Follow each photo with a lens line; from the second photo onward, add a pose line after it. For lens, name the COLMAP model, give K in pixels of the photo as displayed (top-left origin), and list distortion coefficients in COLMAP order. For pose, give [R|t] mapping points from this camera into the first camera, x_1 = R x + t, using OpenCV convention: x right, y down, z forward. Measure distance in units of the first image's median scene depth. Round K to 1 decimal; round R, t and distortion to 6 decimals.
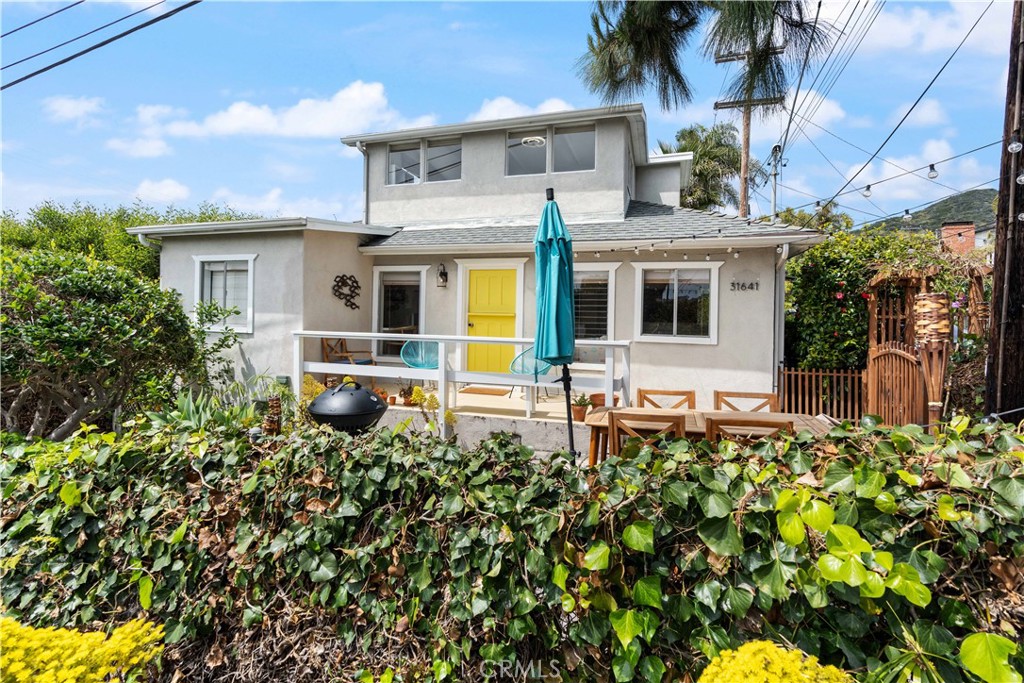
lens RADIAL K [[474.3, 0, 512.9], [0, 474.3, 326.7], [0, 0, 1]] dist [-0.000050, 0.000147]
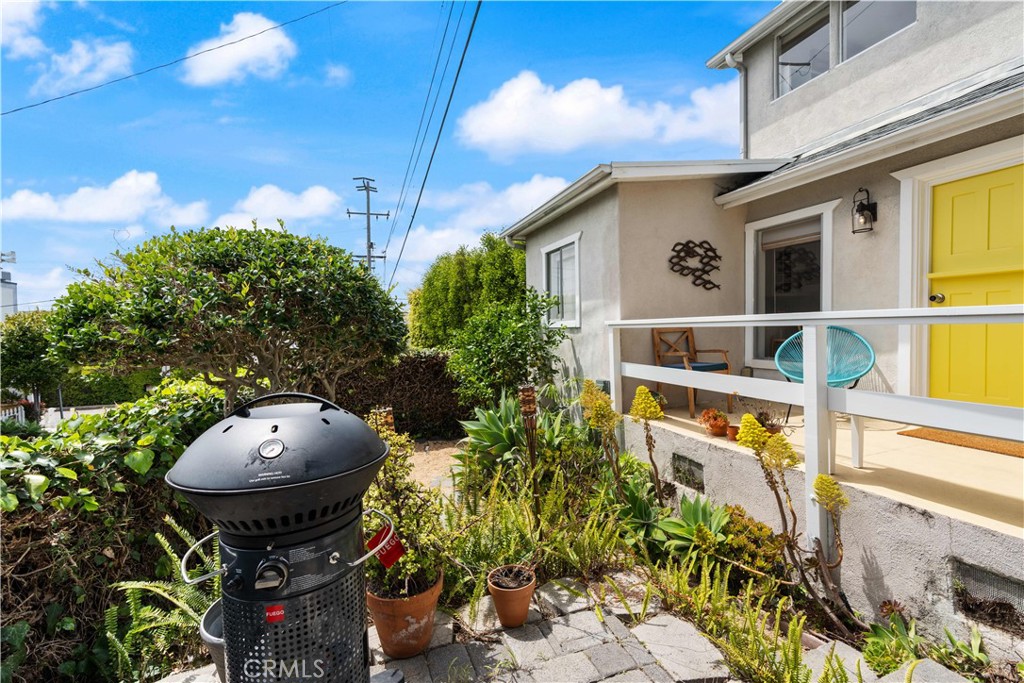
lens RADIAL K [[463.2, 0, 512.0], [0, 463.2, 341.5], [0, 0, 1]] dist [-0.000758, -0.000142]
pose [[0.592816, -0.010189, -0.805274, 0.036362], [0.017917, 0.999839, 0.000539, 0.033720], [0.805139, -0.014748, 0.592903, 0.381317]]
